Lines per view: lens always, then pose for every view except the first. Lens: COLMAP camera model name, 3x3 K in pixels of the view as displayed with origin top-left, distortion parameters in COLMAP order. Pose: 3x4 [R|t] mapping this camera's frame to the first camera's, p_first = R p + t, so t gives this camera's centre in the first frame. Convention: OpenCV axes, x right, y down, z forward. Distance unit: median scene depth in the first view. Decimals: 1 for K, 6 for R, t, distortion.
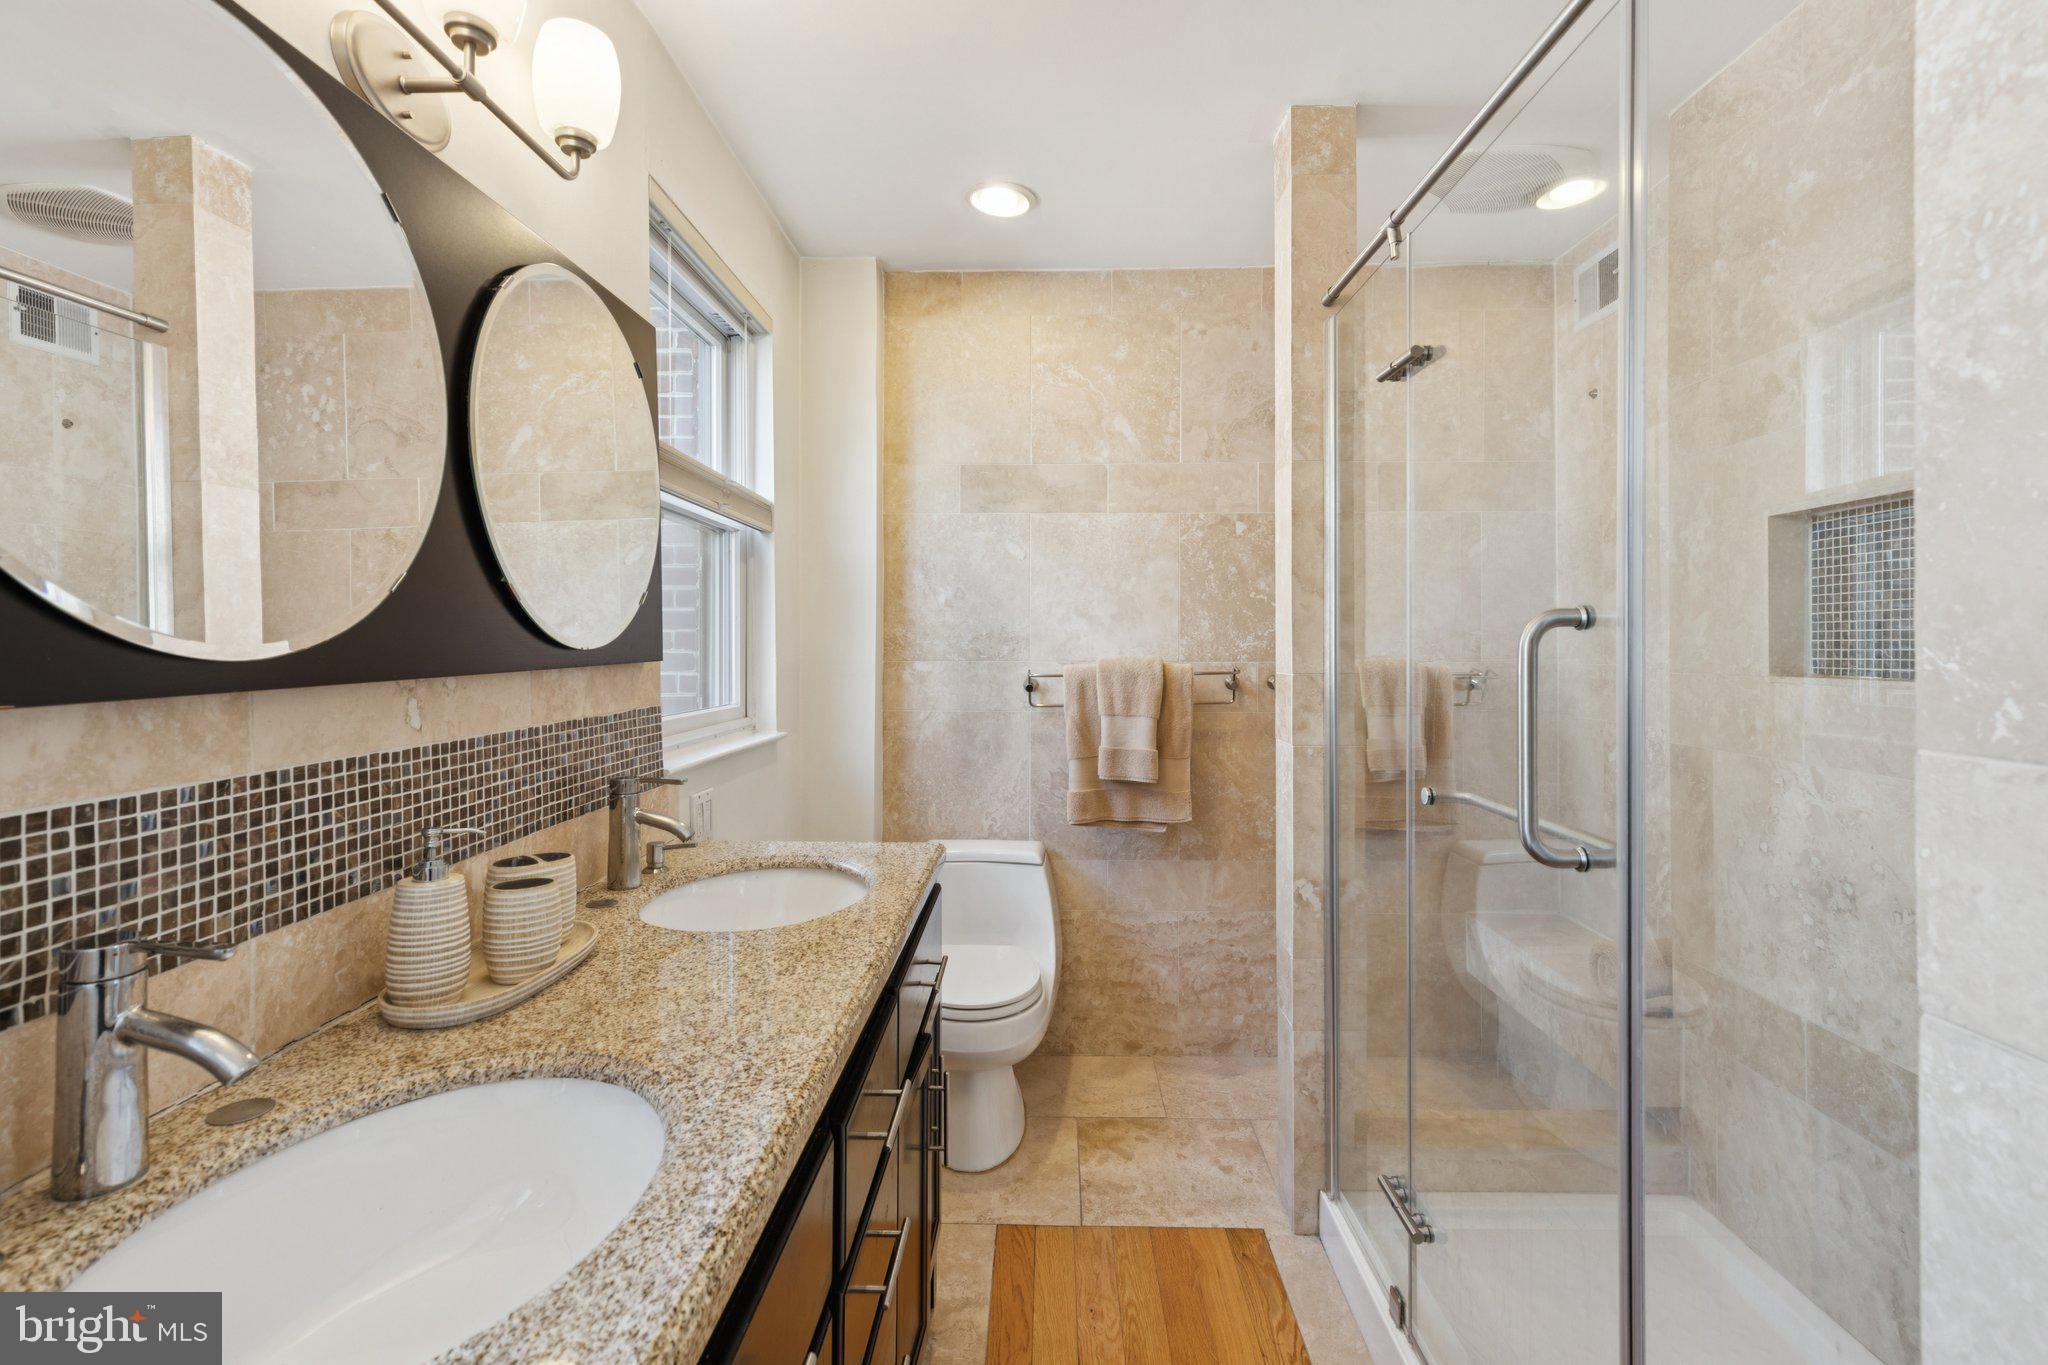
lens RADIAL K [[920.2, 0, 1025.2], [0, 920.2, 659.3], [0, 0, 1]] dist [0.009513, -0.001377]
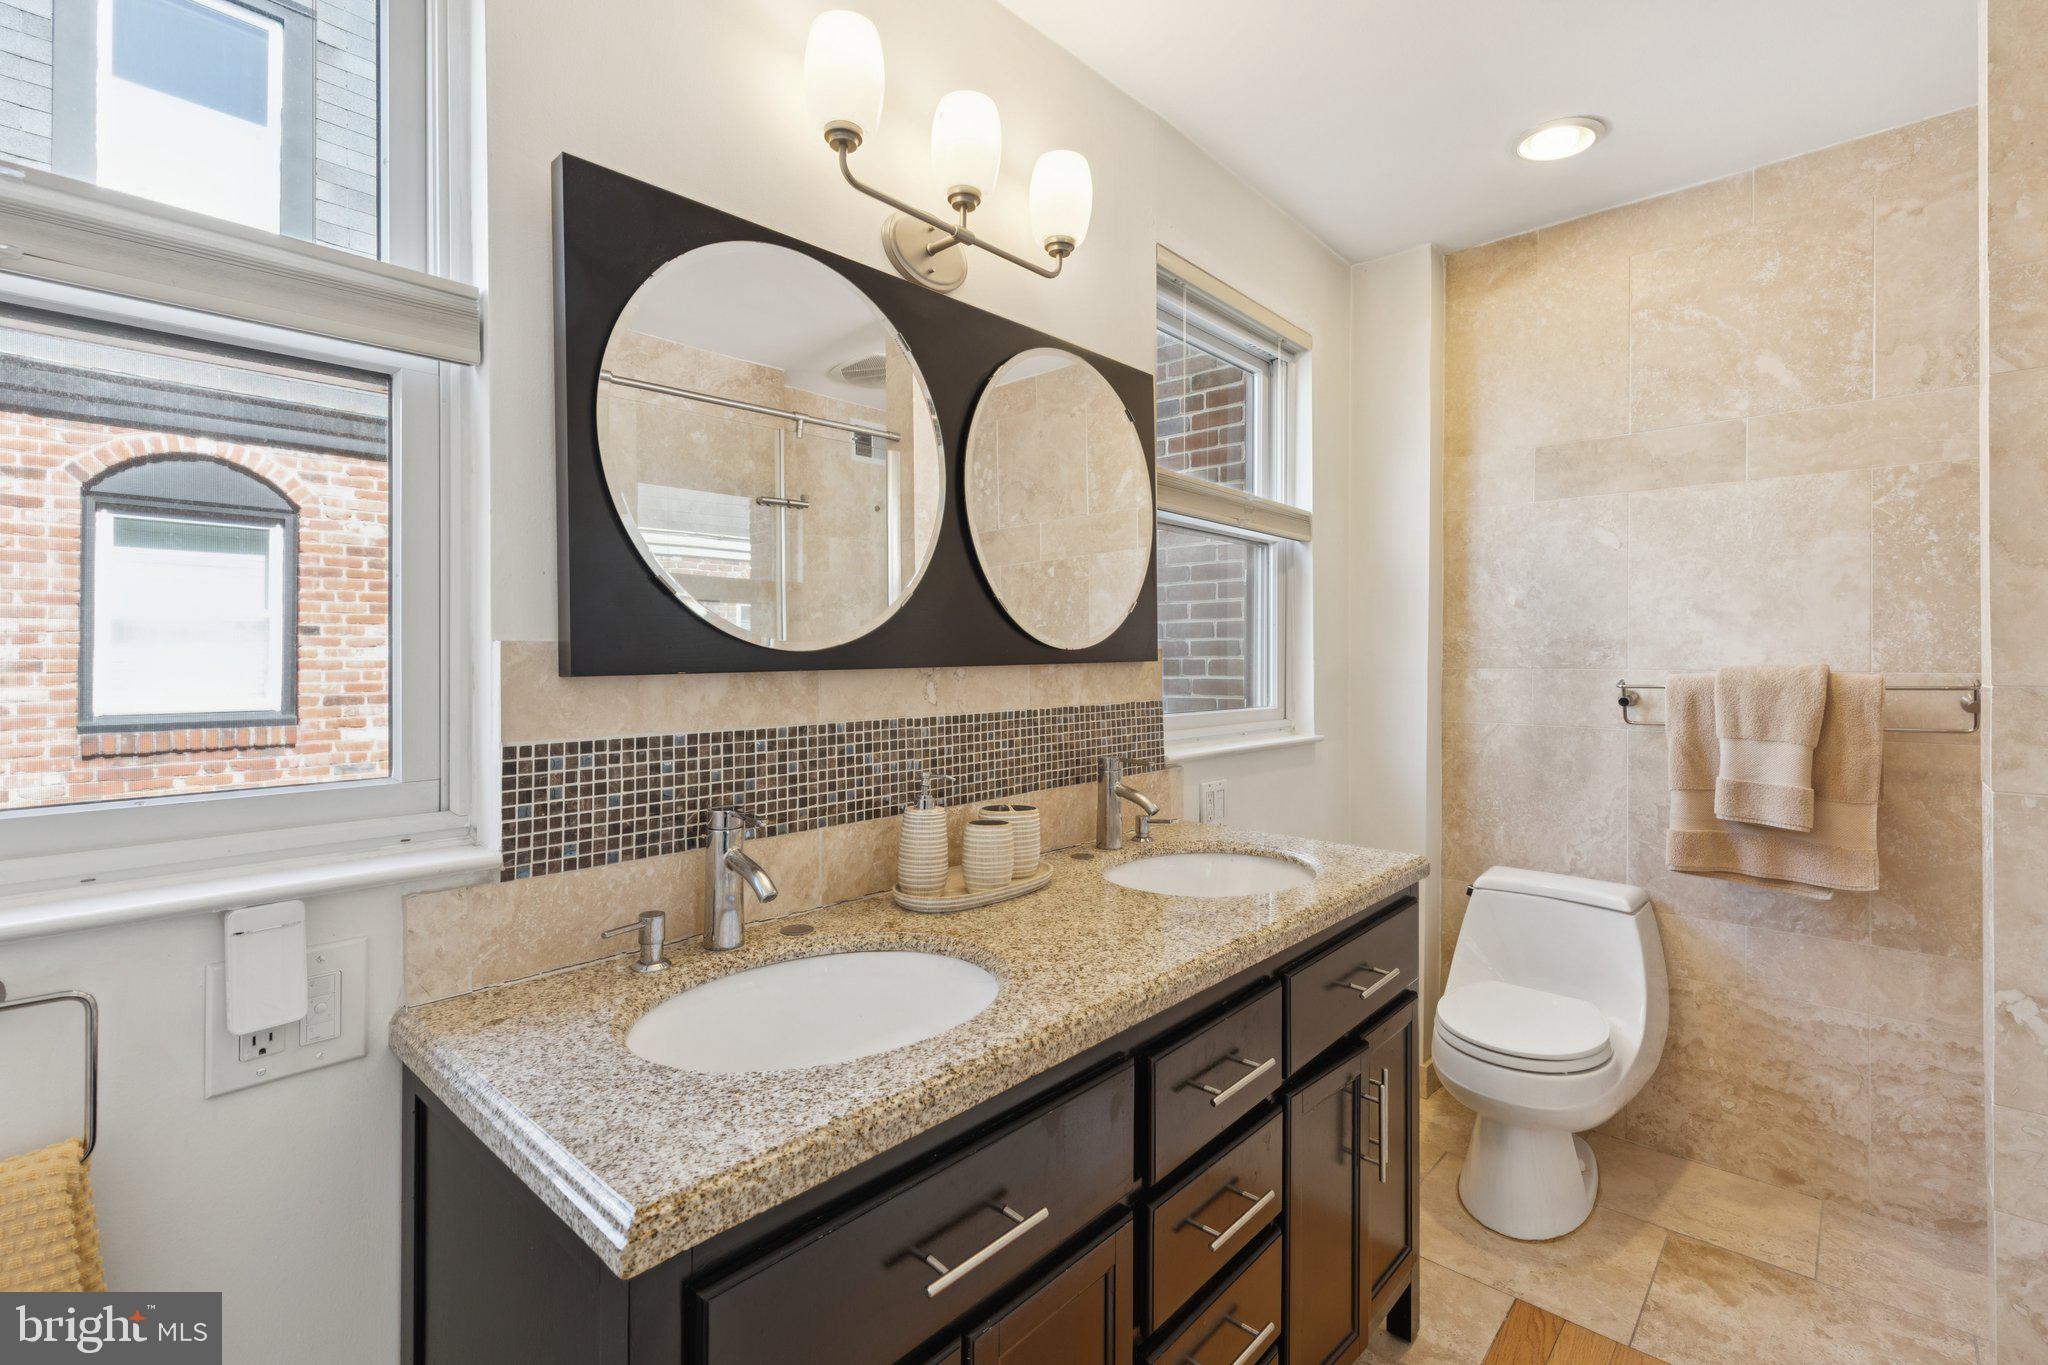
lens RADIAL K [[920.3, 0, 1035.9], [0, 920.3, 669.7], [0, 0, 1]] dist [0.005829, -0.000678]
pose [[0.760132, 0.008342, -0.649715, 0.151441], [-0.011205, 0.999937, -0.000270, 0.009005], [0.649672, 0.007485, 0.760178, 0.014167]]
